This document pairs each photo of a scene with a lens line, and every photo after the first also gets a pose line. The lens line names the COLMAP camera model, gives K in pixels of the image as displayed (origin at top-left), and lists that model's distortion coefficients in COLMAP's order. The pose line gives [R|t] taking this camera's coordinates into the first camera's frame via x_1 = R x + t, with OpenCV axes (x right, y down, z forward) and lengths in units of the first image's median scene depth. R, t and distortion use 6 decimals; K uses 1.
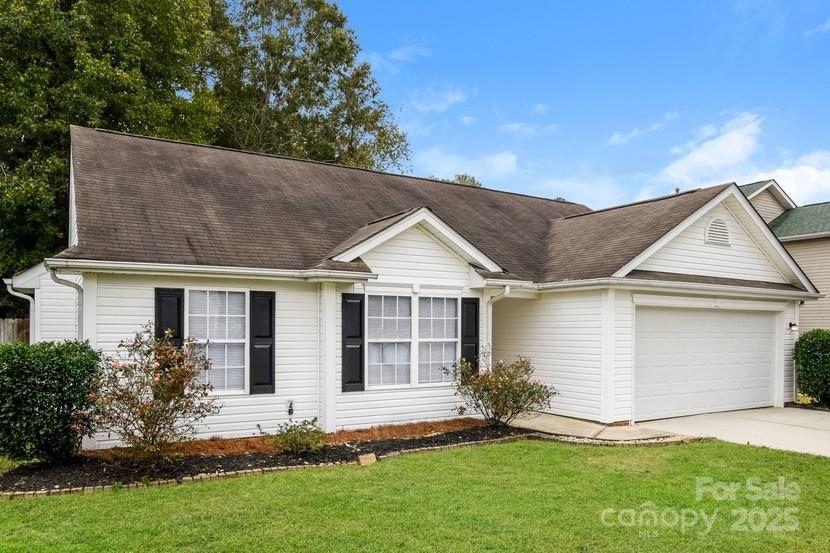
lens RADIAL K [[509.1, 0, 415.0], [0, 509.1, 276.5], [0, 0, 1]] dist [-0.005451, 0.000416]
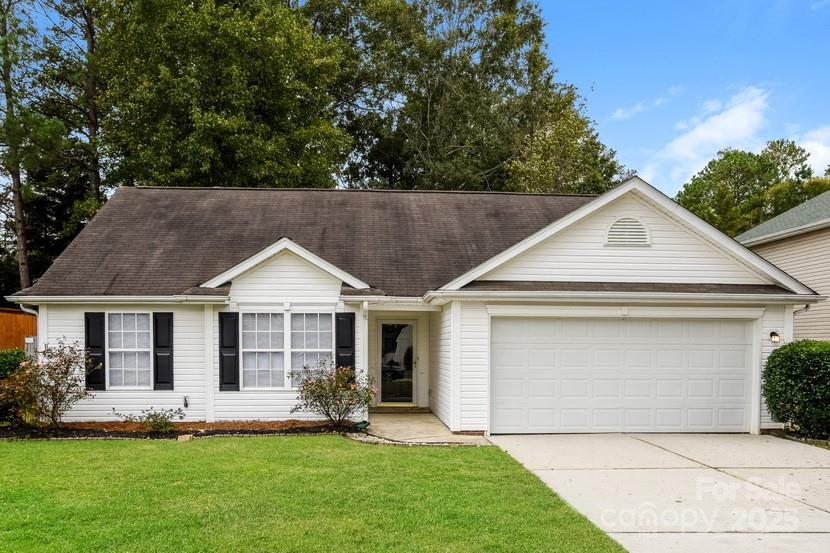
lens RADIAL K [[575.5, 0, 414.7], [0, 575.5, 294.8], [0, 0, 1]] dist [0.006095, 0.001737]
pose [[0.919617, -0.034956, -0.391258, 0.831719], [0.042007, 0.999072, 0.009474, -0.003084], [0.390563, -0.025148, 0.920232, -0.108493]]
